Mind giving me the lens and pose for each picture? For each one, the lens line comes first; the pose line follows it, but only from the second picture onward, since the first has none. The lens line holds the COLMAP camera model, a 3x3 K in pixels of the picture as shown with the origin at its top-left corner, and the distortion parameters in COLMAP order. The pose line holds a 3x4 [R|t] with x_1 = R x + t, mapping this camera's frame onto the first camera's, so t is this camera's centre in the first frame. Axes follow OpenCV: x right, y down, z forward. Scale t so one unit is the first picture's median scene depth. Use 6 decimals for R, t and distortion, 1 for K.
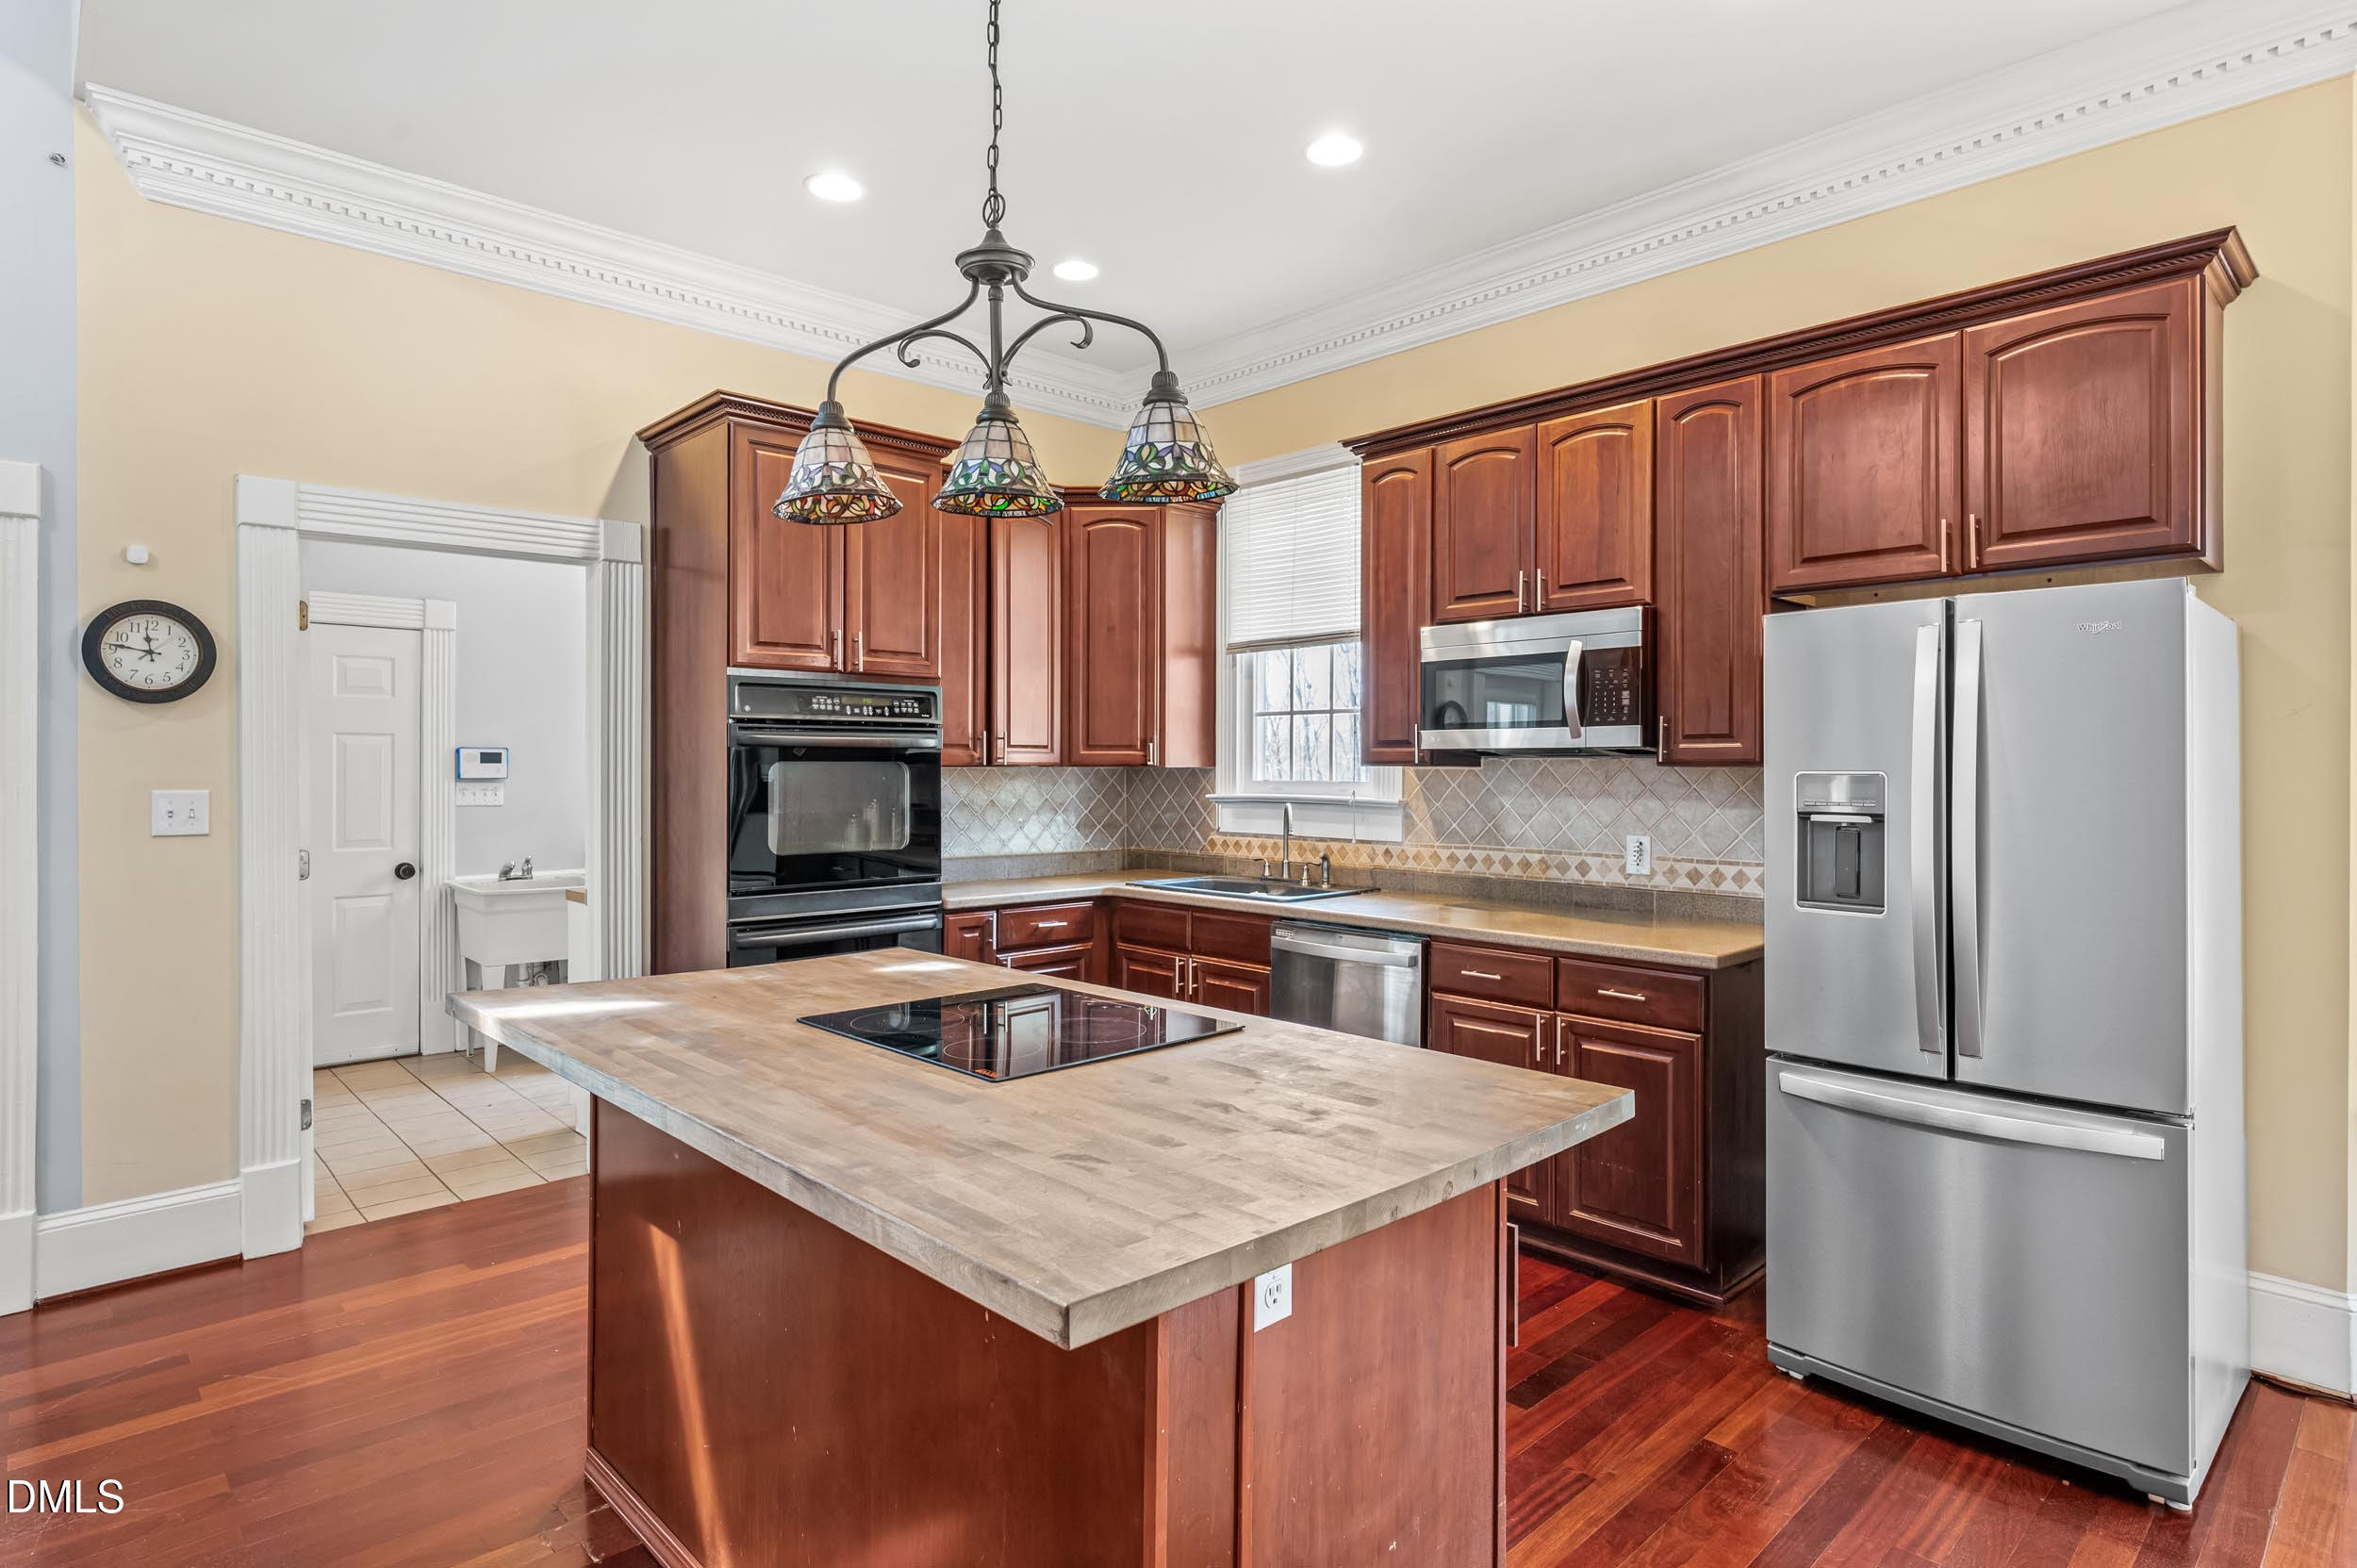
lens RADIAL K [[1247.4, 0, 1175.1], [0, 1247.4, 760.9], [0, 0, 1]] dist [-0.000073, -0.000514]
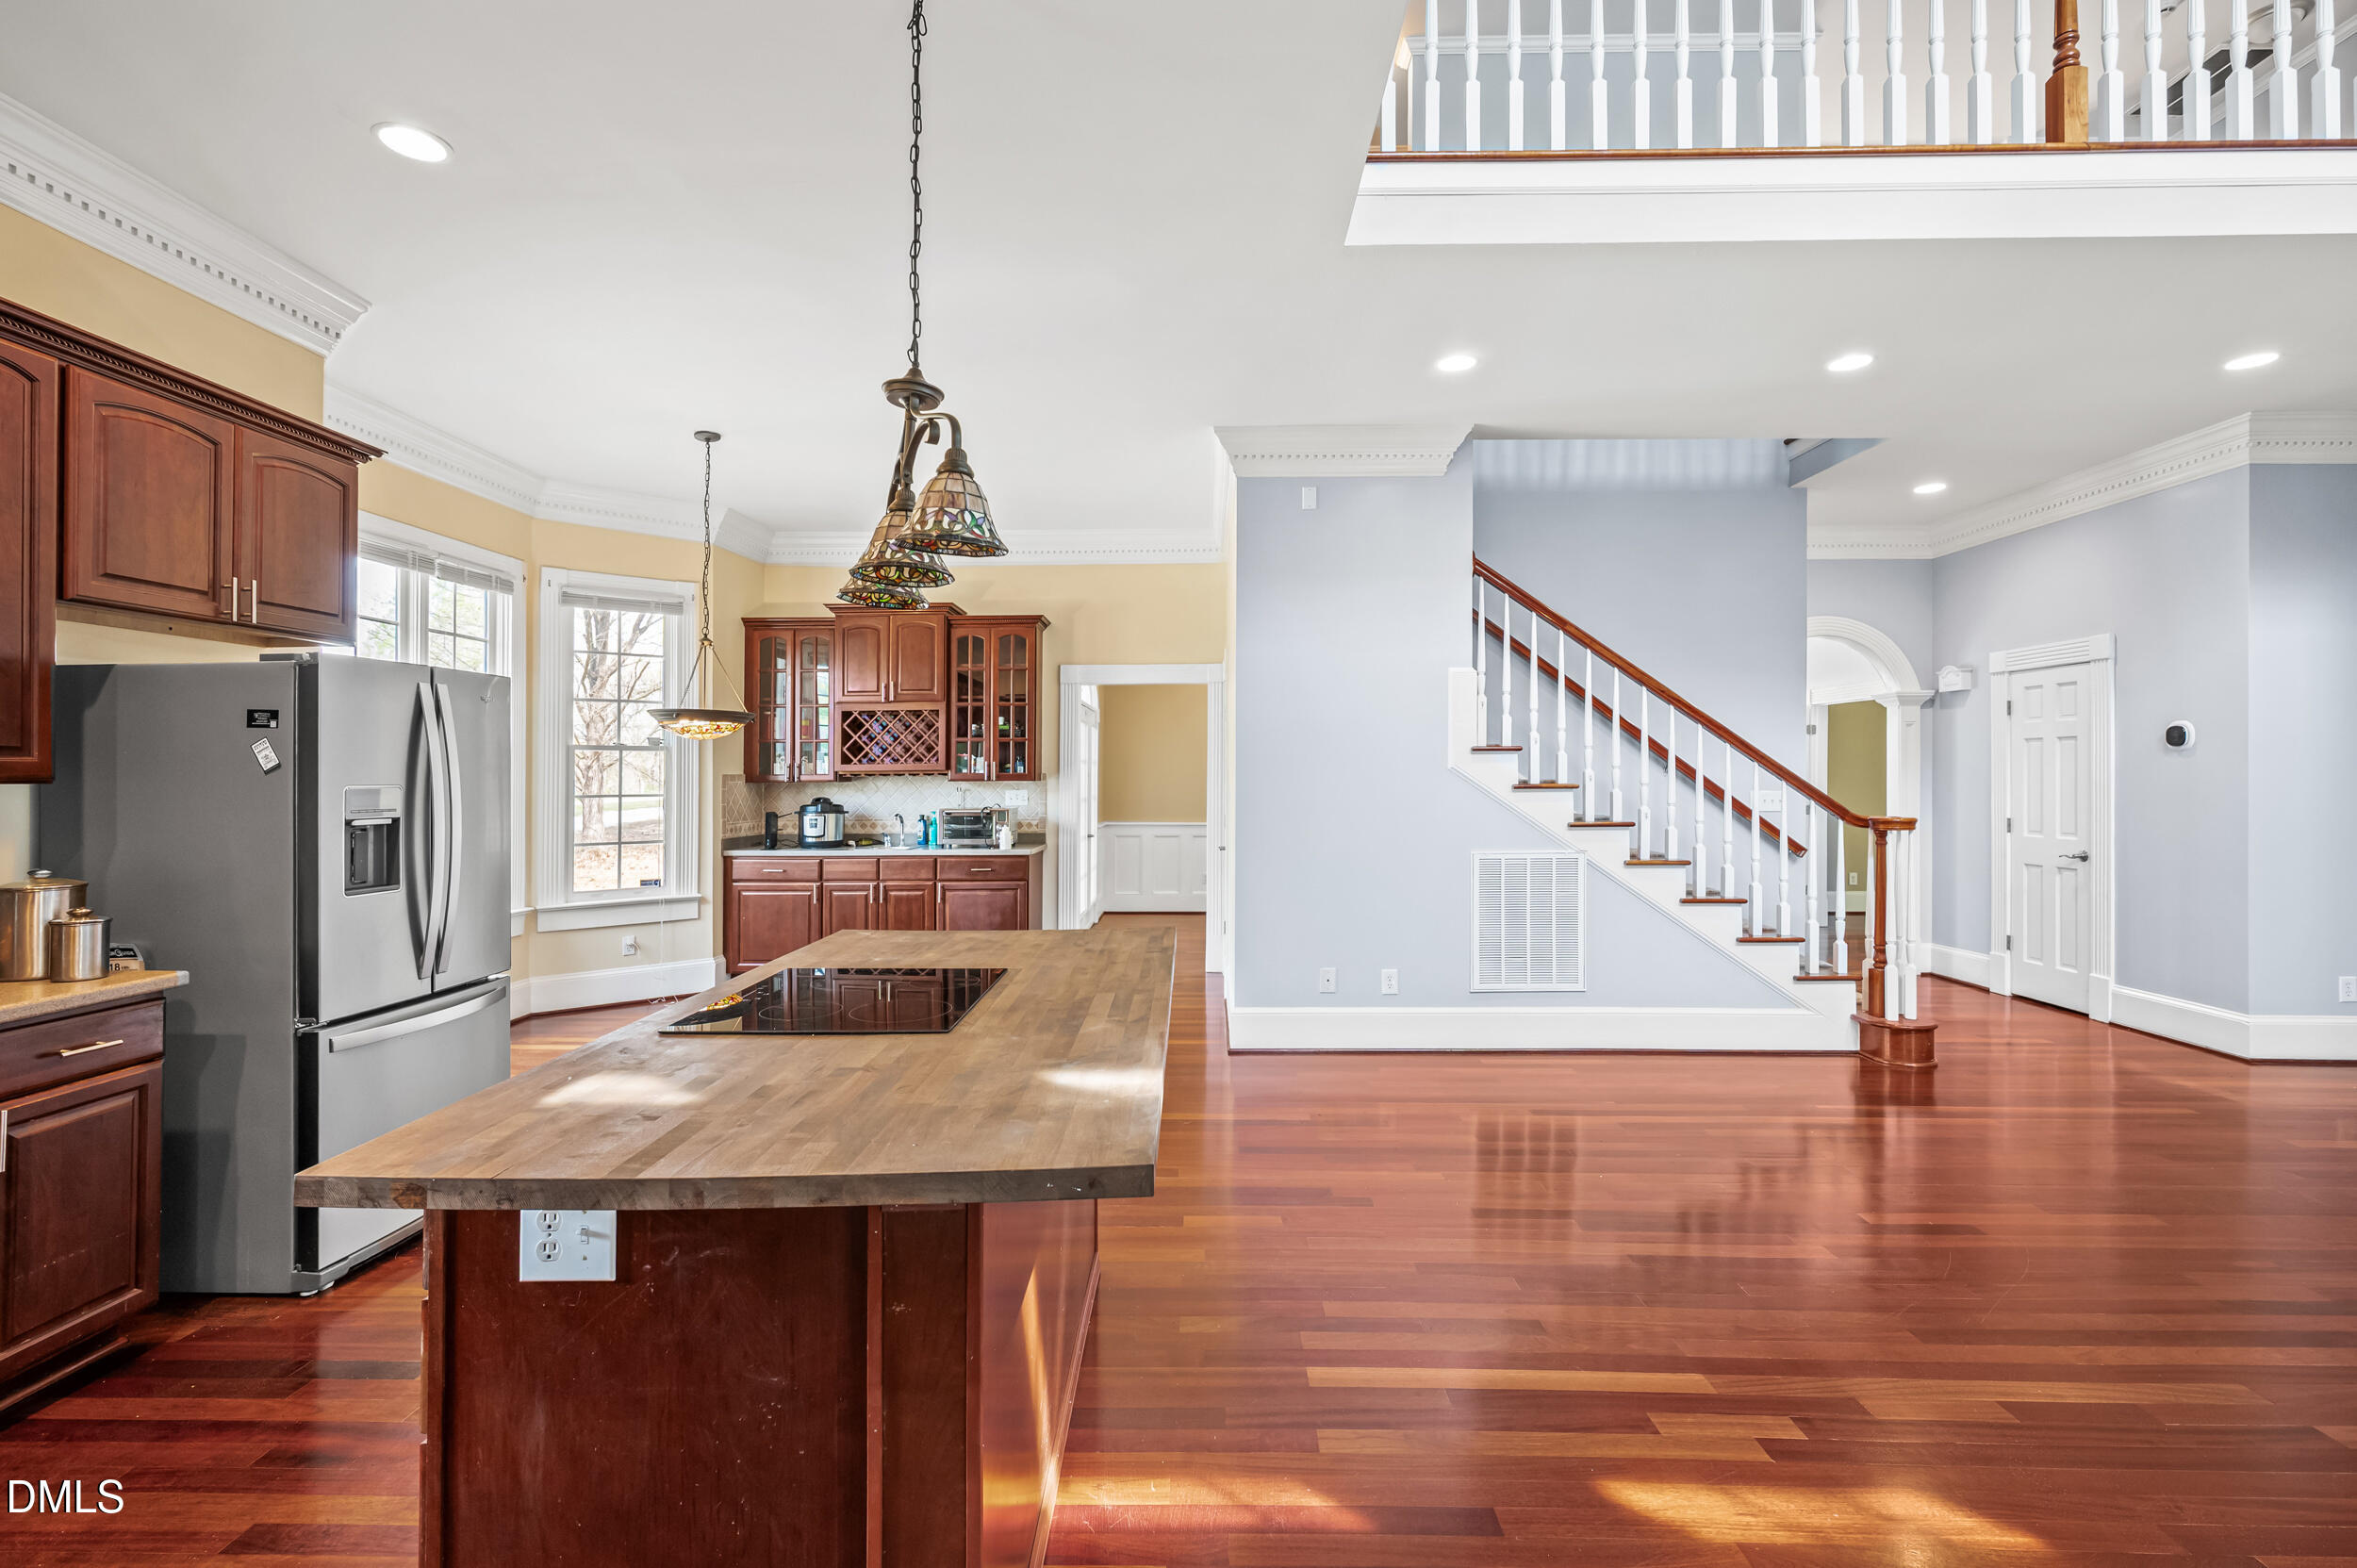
lens RADIAL K [[1029.7, 0, 1170.2], [0, 1029.7, 773.1], [0, 0, 1]] dist [0.000189, -0.000054]
pose [[-0.712473, -0.002415, 0.701695, -0.445785], [-0.005311, 0.999984, -0.001951, -0.003829], [-0.701679, -0.005117, -0.712475, 0.653094]]
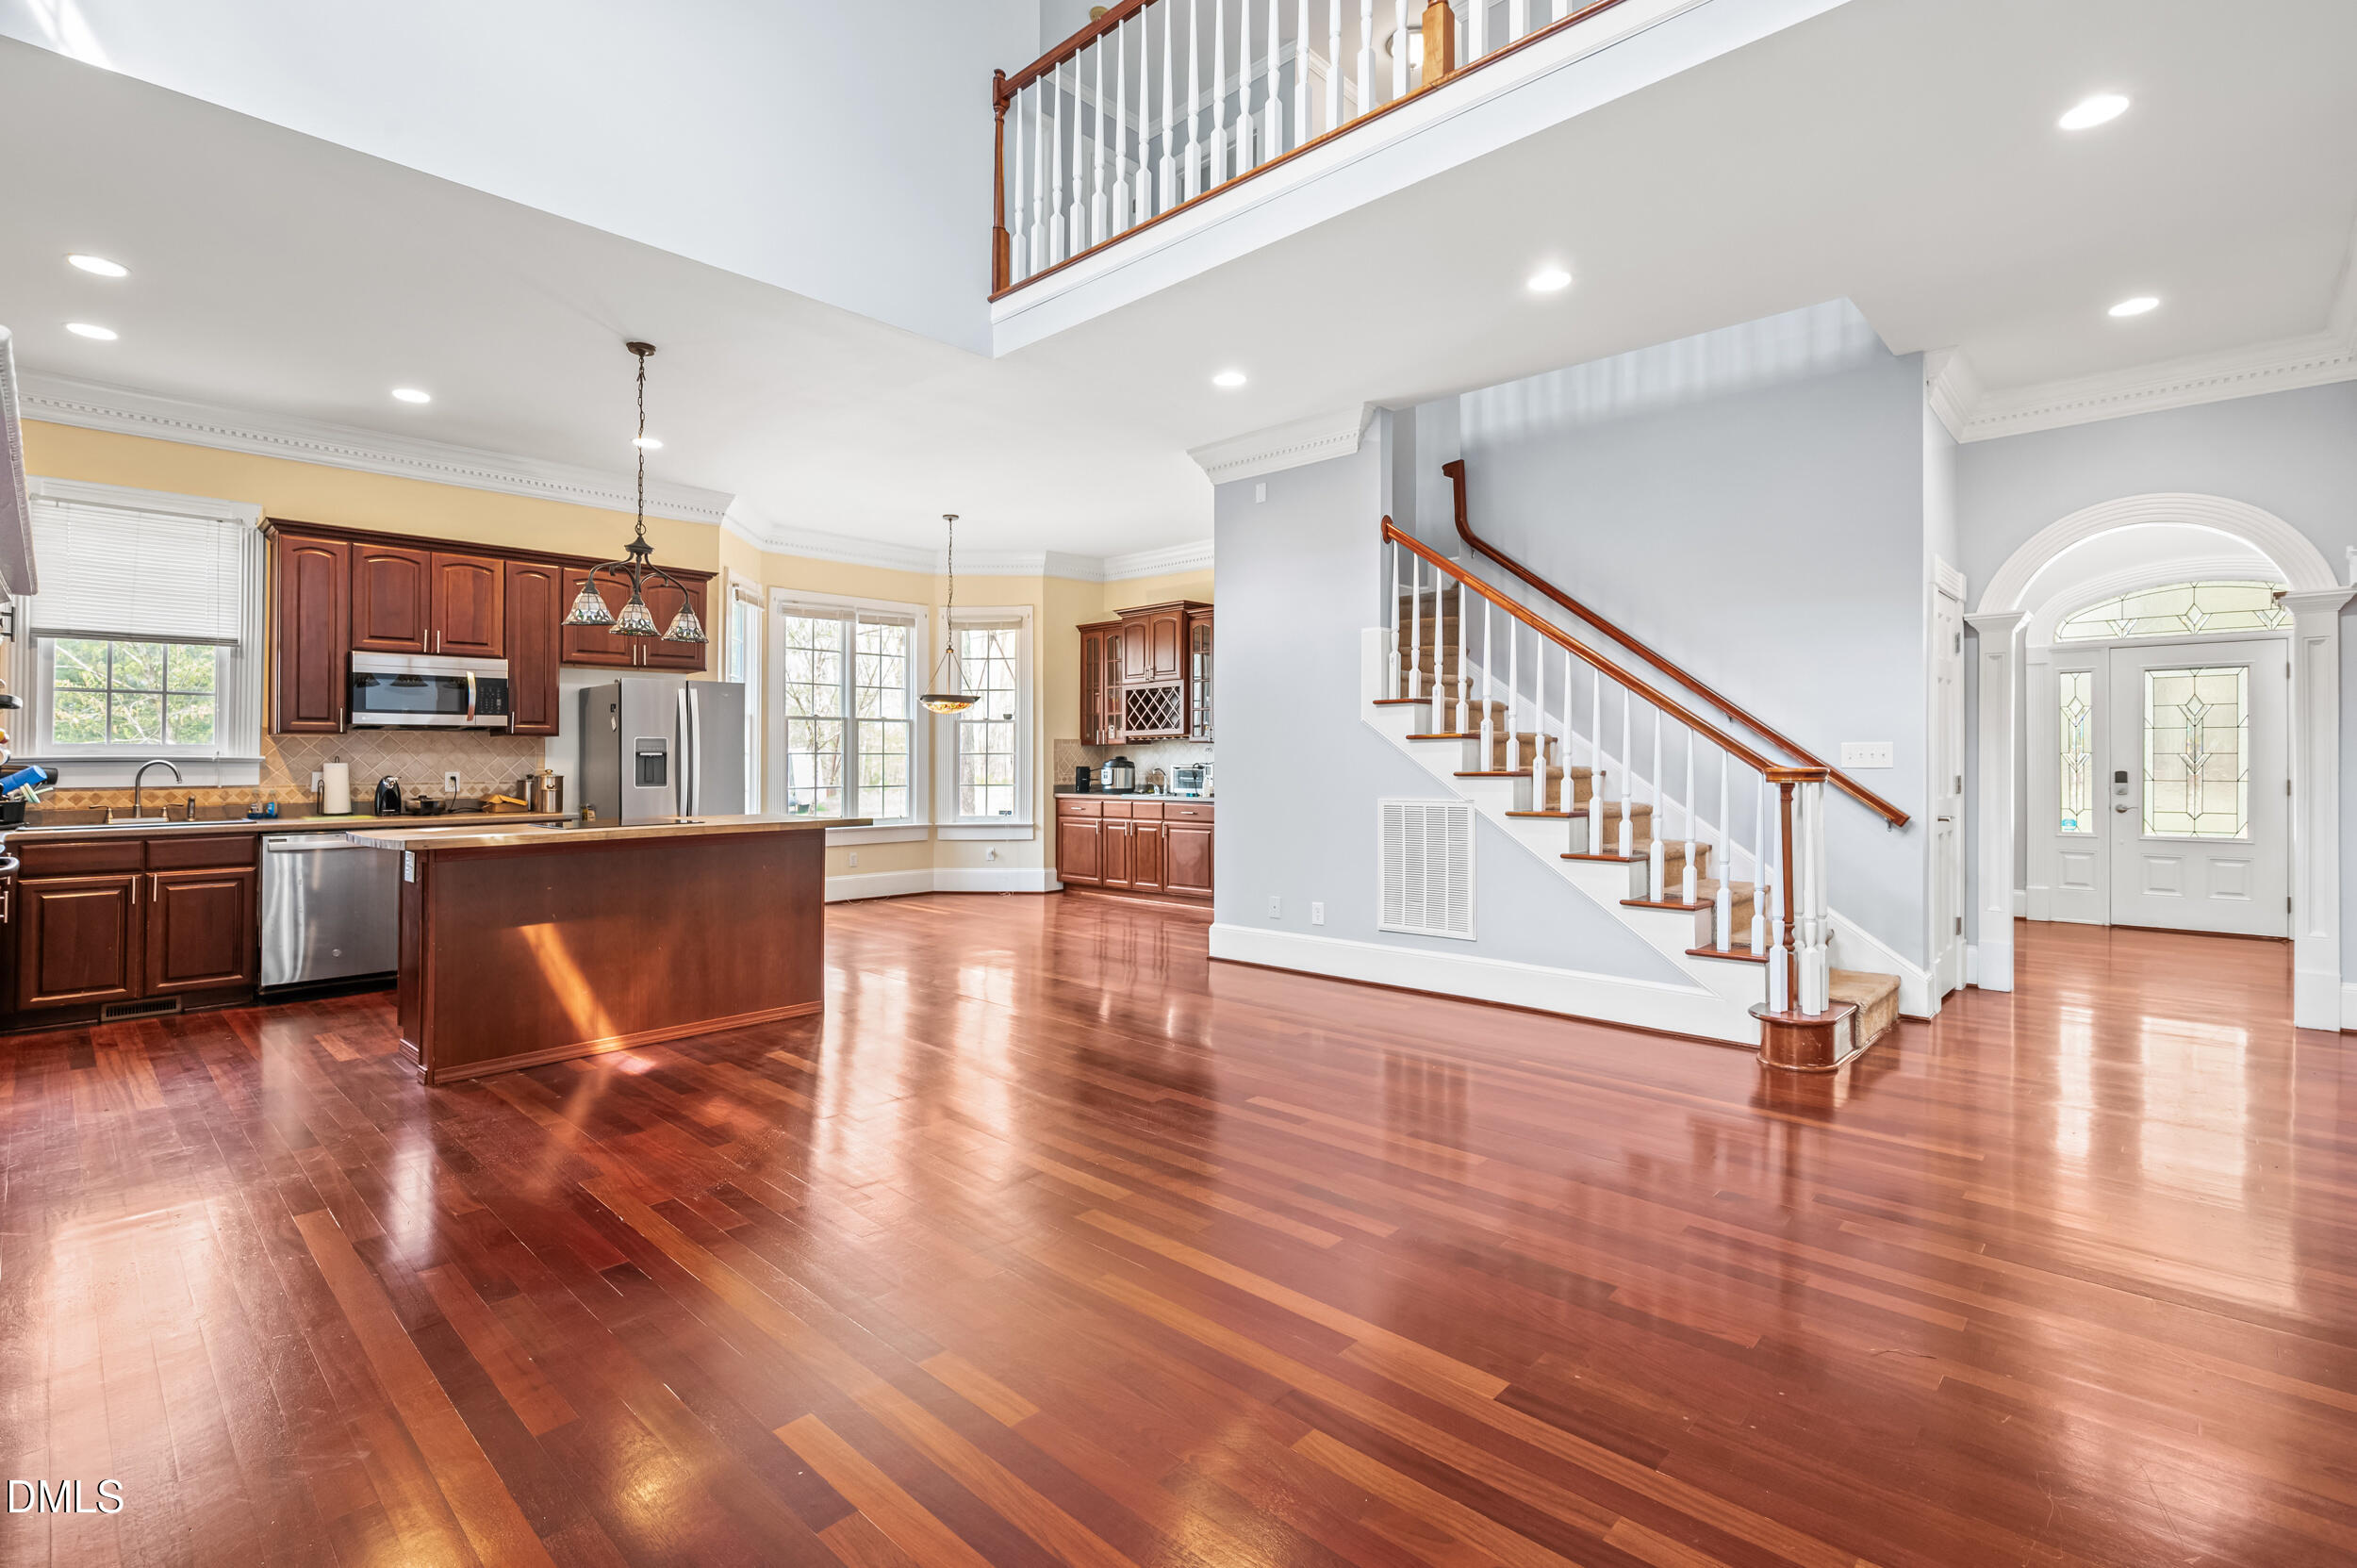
lens RADIAL K [[1077.7, 0, 1175.5], [0, 1077.7, 757.5], [0, 0, 1]] dist [0.000808, 0.000968]
pose [[-0.056534, -0.005852, 0.998384, -1.089634], [-0.001734, 0.999982, 0.005763, 0.021032], [-0.998399, -0.001406, -0.056543, -0.021734]]
